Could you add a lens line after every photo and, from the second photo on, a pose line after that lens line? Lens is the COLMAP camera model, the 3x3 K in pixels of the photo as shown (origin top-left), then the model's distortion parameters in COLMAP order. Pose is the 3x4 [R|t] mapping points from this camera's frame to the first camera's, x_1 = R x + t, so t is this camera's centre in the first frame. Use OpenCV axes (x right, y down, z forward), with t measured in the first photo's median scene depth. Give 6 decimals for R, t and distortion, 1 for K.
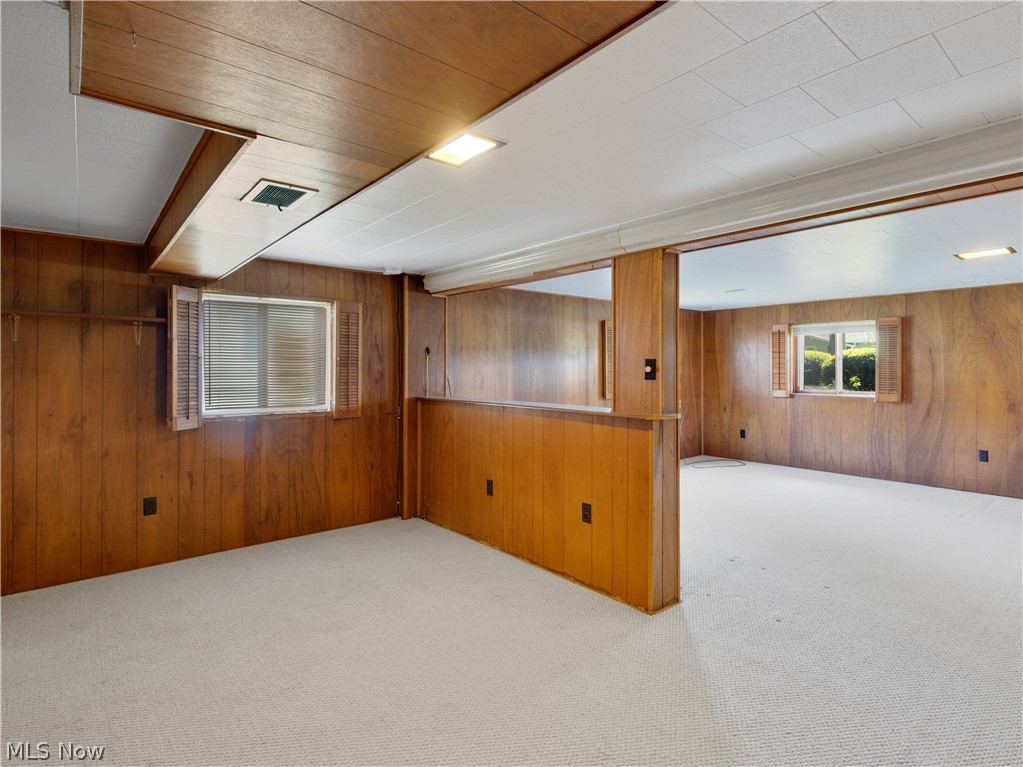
lens RADIAL K [[524.8, 0, 511.4], [0, 524.8, 374.6], [0, 0, 1]] dist [-0.000644, -0.002878]
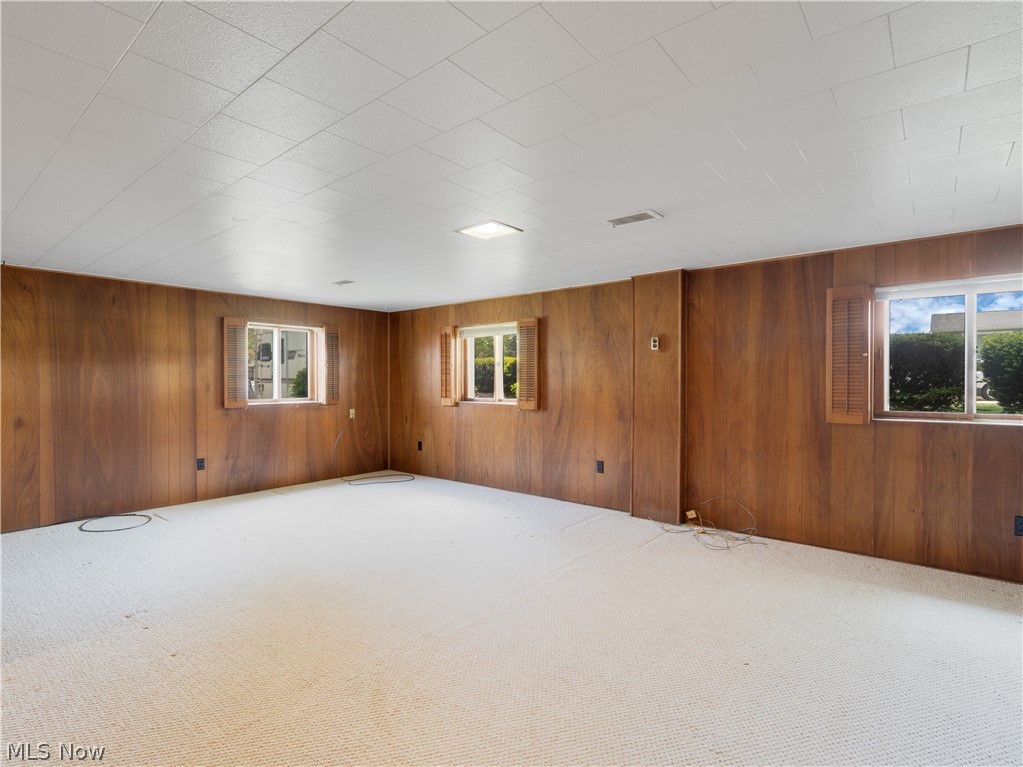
lens RADIAL K [[524.8, 0, 451.0], [0, 524.8, 395.2], [0, 0, 1]] dist [-0.000644, -0.002878]
pose [[0.989193, -0.002370, 0.146599, 0.437216], [0.000050, 0.999875, 0.015827, 0.011565], [-0.146618, -0.015649, 0.989069, 0.102586]]
